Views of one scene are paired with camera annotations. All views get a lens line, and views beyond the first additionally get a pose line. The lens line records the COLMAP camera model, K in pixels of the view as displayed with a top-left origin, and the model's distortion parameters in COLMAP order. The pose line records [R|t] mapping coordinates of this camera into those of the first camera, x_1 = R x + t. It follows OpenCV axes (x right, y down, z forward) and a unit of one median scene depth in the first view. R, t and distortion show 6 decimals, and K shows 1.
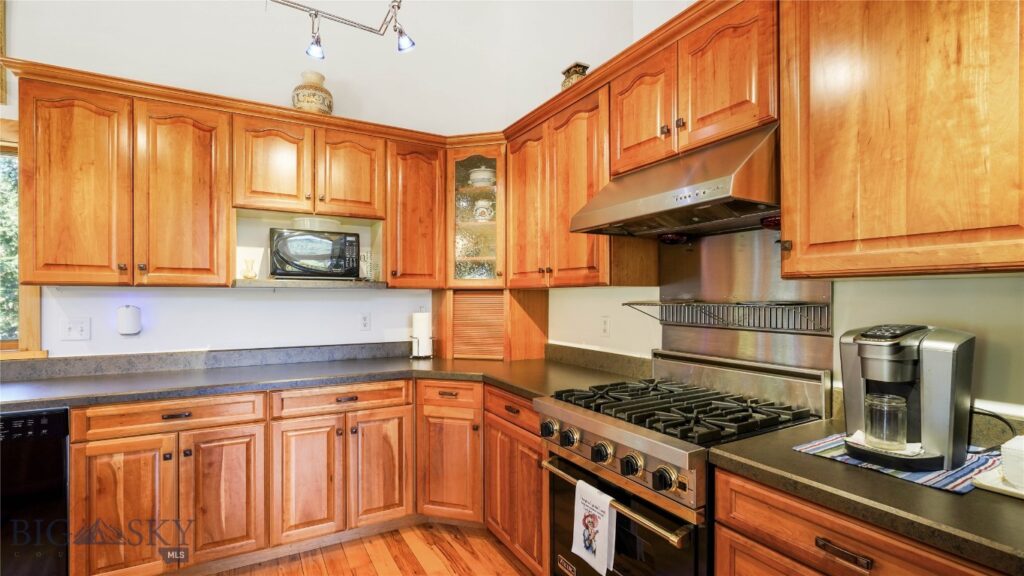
lens RADIAL K [[467.4, 0, 513.4], [0, 467.4, 298.6], [0, 0, 1]] dist [-0.010311, 0.004447]
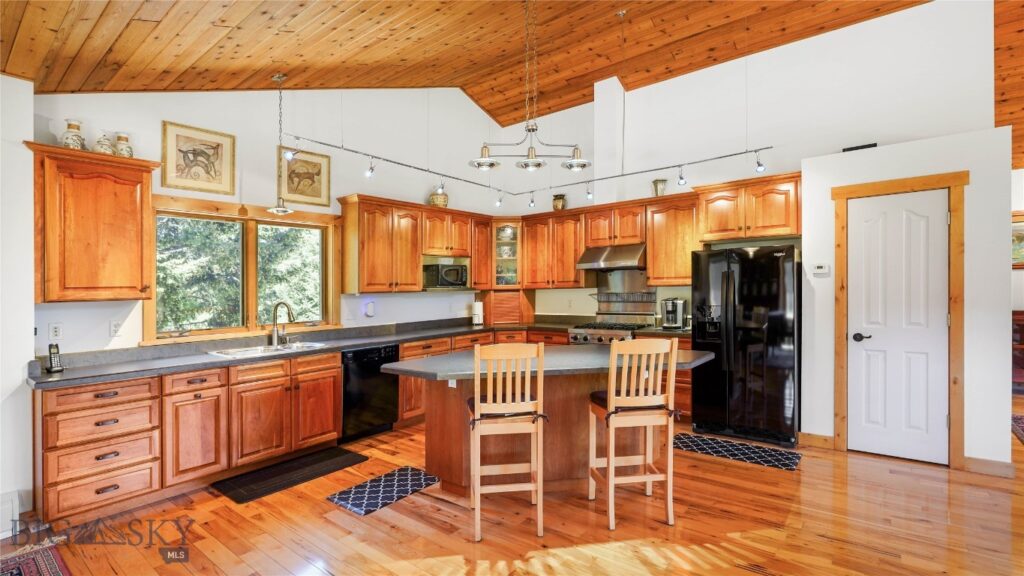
lens RADIAL K [[467.4, 0, 520.0], [0, 467.4, 298.2], [0, 0, 1]] dist [-0.010311, 0.004447]
pose [[0.917424, -0.030780, 0.396719, -1.009741], [0.024818, 0.999489, 0.020154, -0.026986], [-0.397136, -0.008644, 0.917719, -1.112421]]
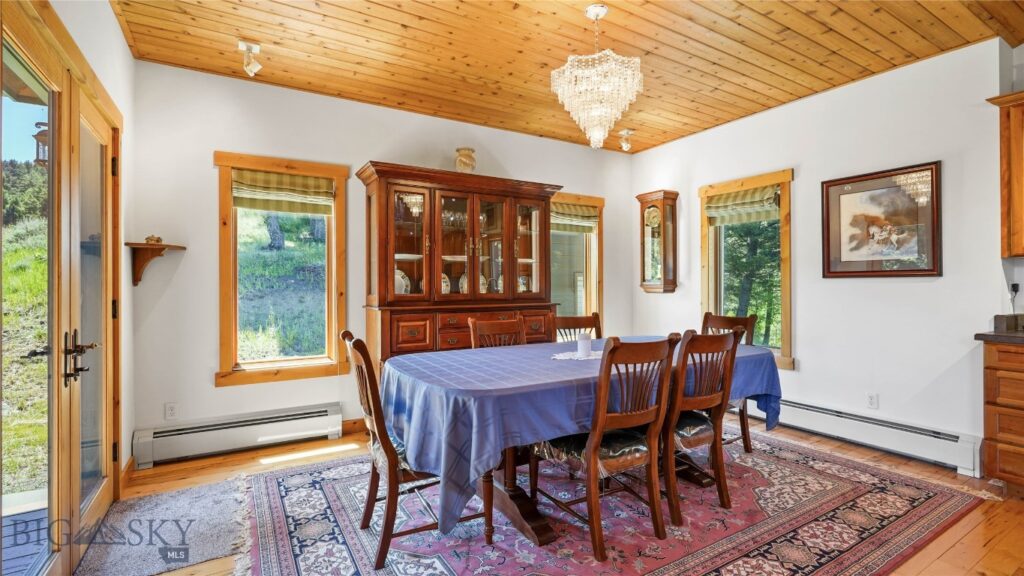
lens RADIAL K [[467.4, 0, 512.0], [0, 467.4, 286.9], [0, 0, 1]] dist [-0.010311, 0.004447]
pose [[0.039984, 0.000944, -0.999200, -0.561486], [-0.005208, 0.999986, 0.000736, 0.054862], [0.999187, 0.005174, 0.039988, -0.836890]]
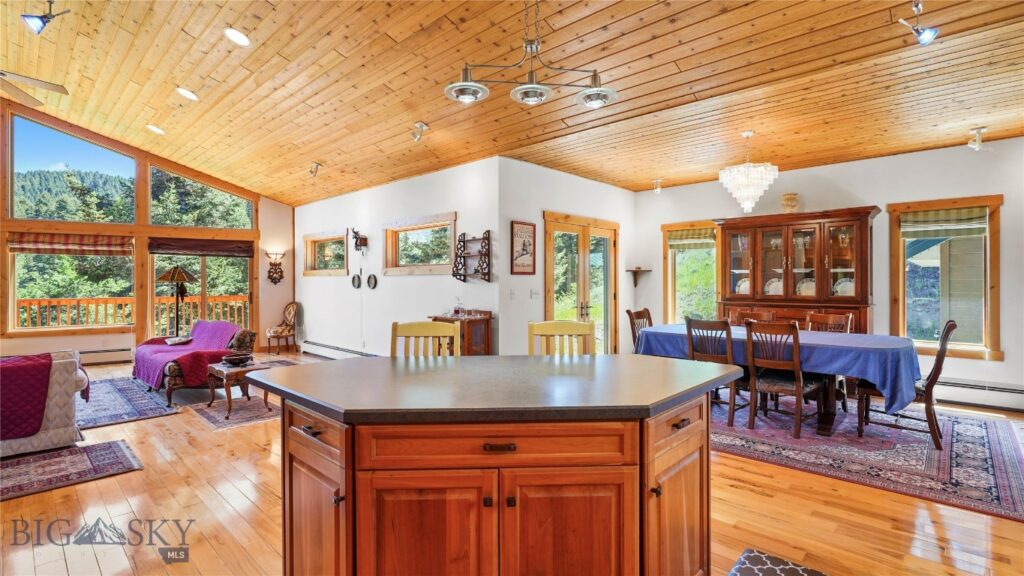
lens RADIAL K [[467.4, 0, 511.4], [0, 467.4, 284.3], [0, 0, 1]] dist [-0.010311, 0.004447]
pose [[-0.952526, 0.004850, -0.304419, -0.182768], [-0.000188, 0.999864, 0.016518, -0.008009], [0.304458, 0.015791, -0.952395, 0.785801]]
